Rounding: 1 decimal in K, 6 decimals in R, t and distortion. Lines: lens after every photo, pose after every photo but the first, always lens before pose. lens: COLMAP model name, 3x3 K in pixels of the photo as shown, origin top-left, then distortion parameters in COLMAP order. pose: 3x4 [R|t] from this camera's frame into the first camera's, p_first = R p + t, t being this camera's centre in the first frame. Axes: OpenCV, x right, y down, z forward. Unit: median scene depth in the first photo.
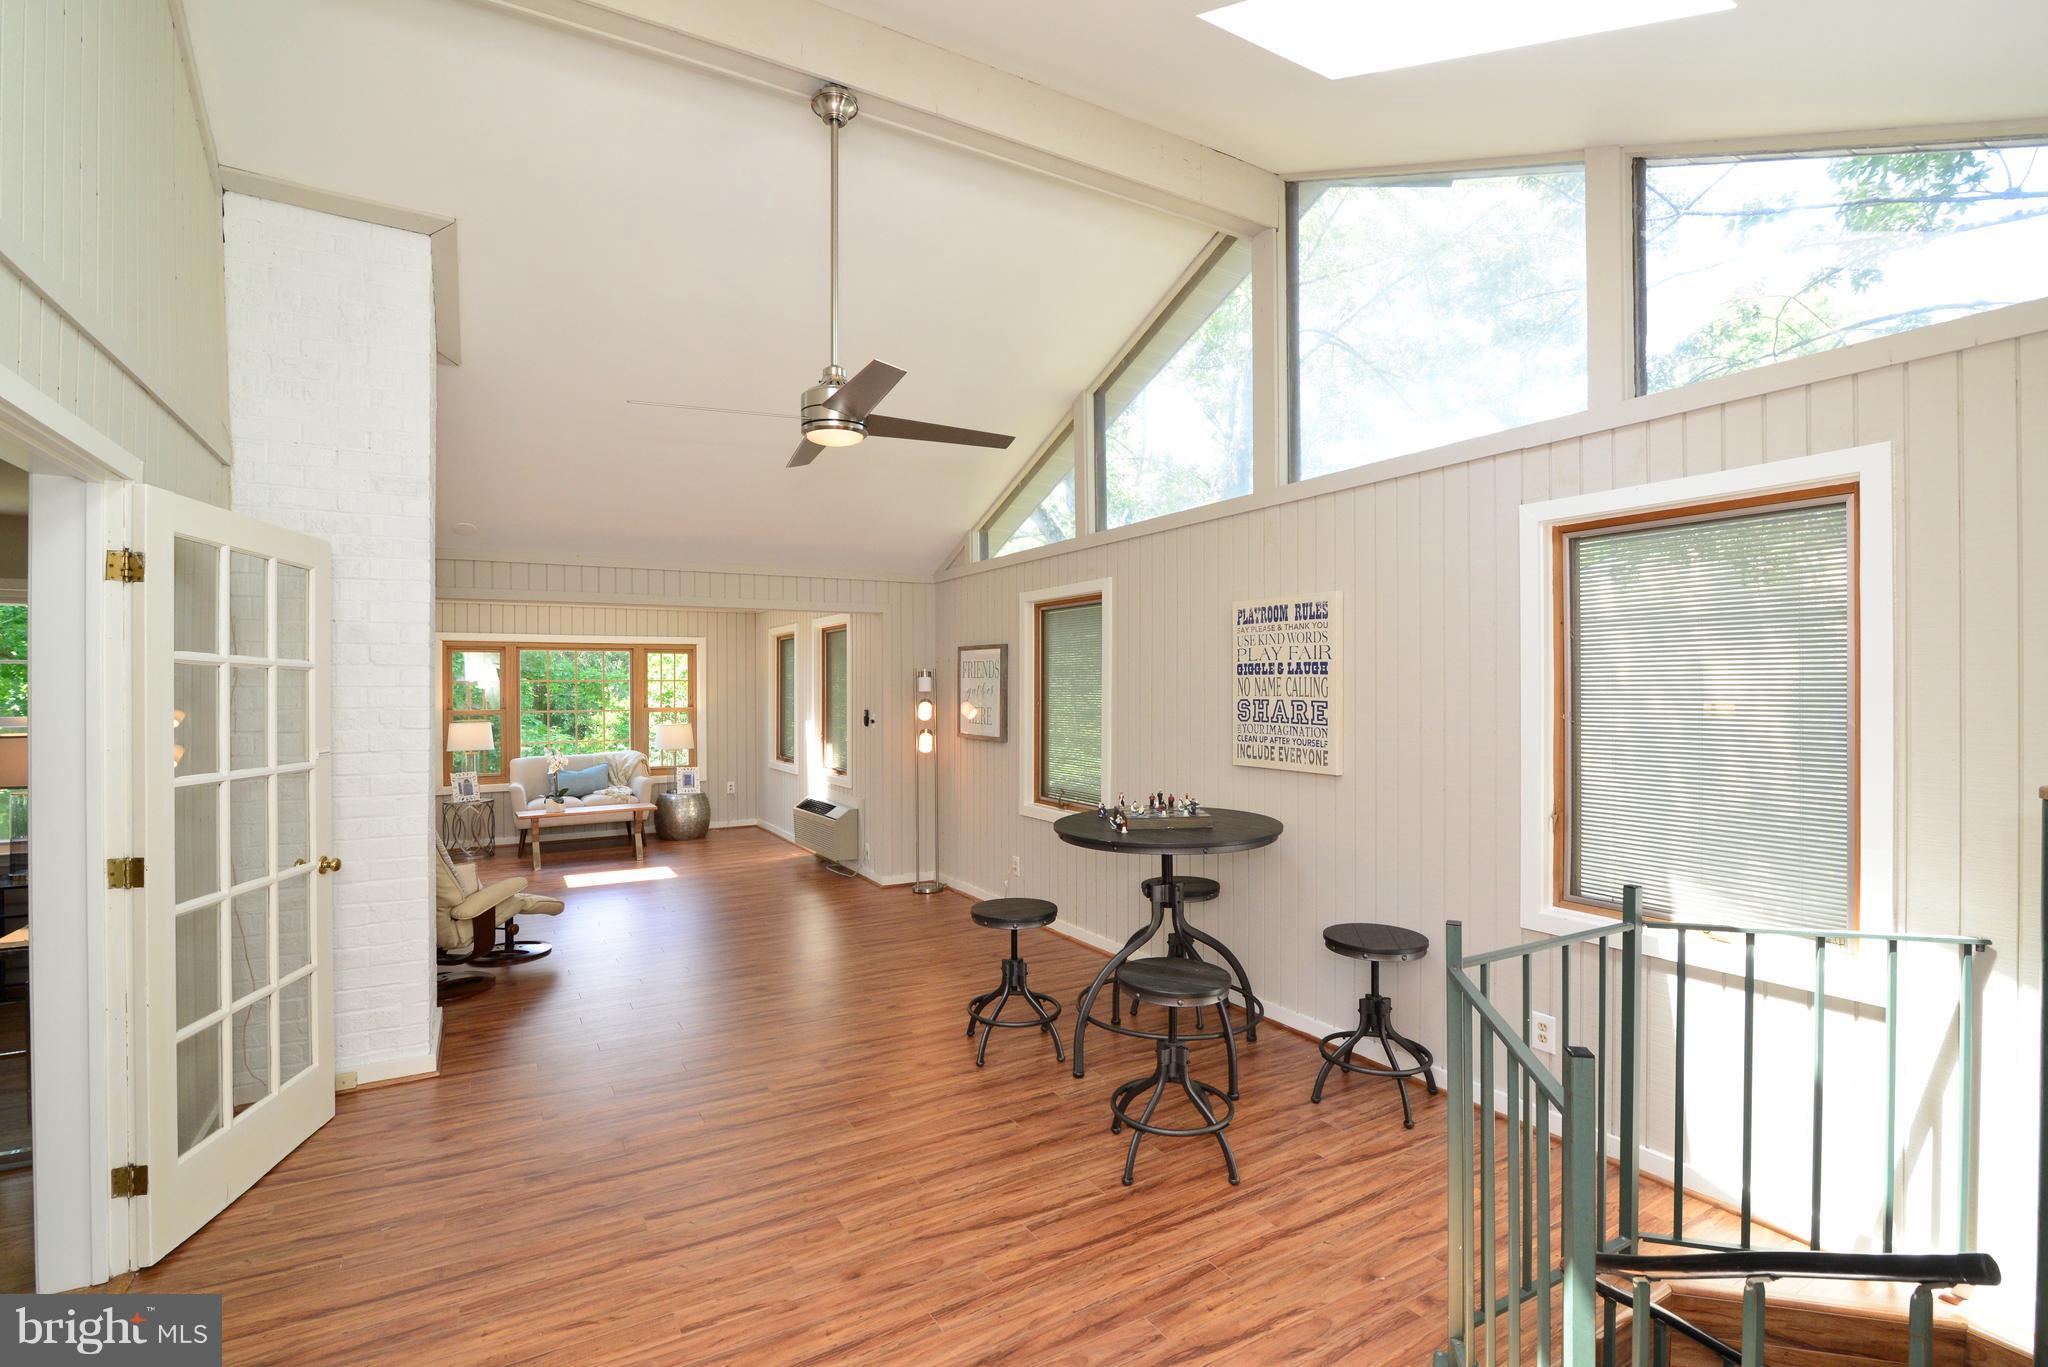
lens RADIAL K [[937.3, 0, 1019.5], [0, 937.3, 689.5], [0, 0, 1]] dist [-0.017006, 0.000275]
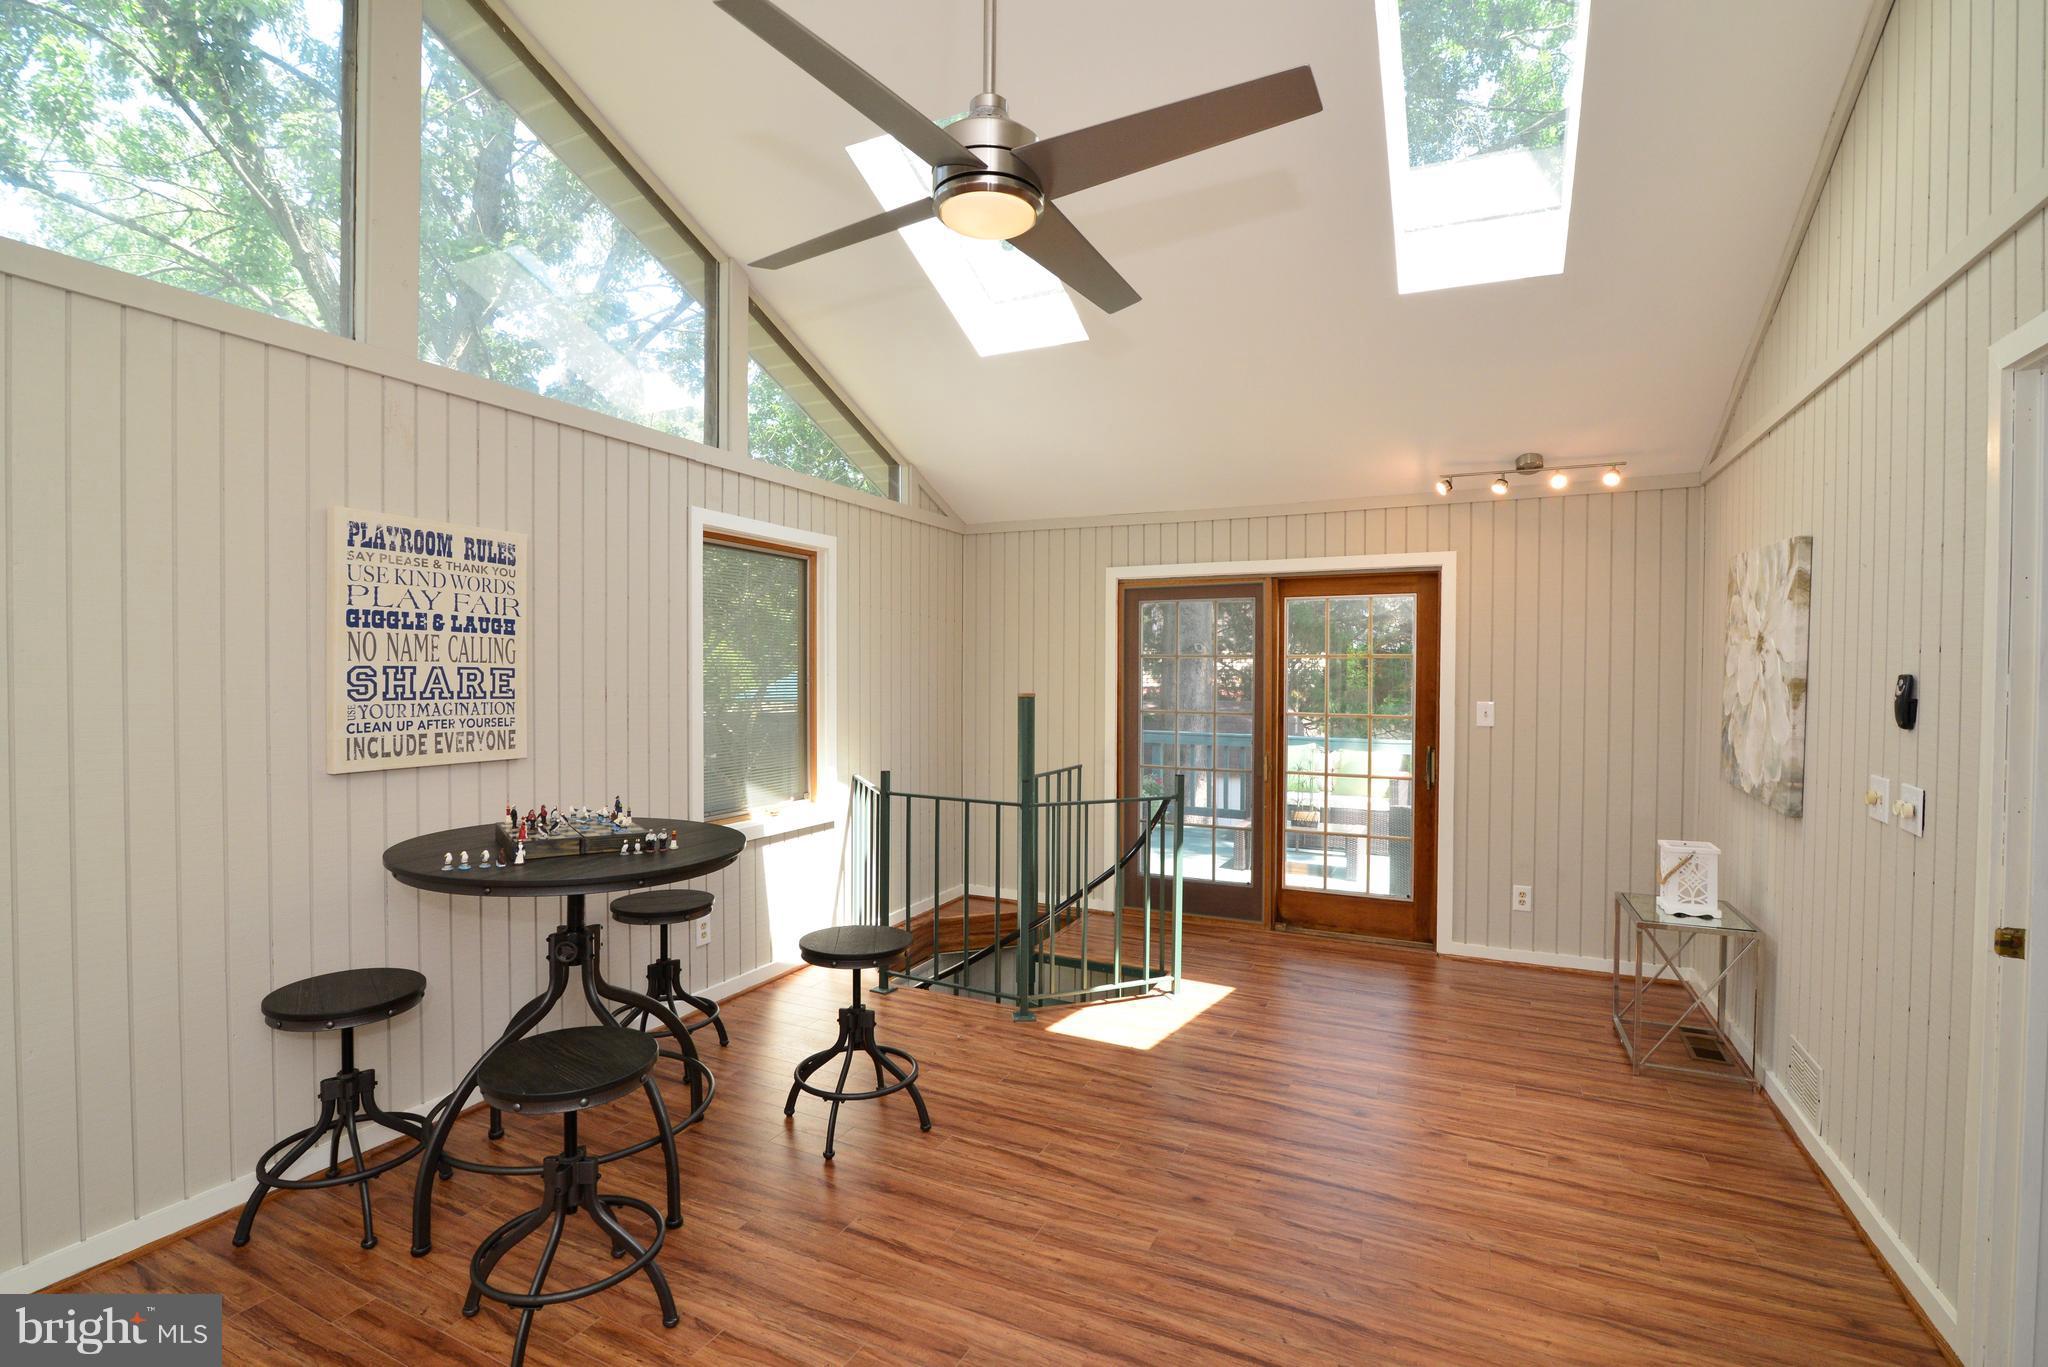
lens RADIAL K [[937.3, 0, 1019.5], [0, 937.3, 689.5], [0, 0, 1]] dist [-0.017006, 0.000275]
pose [[-0.557749, -0.013516, 0.829900, -0.569497], [-0.000358, 0.999871, 0.016044, 0.017303], [-0.830010, 0.008651, -0.557682, 1.063955]]
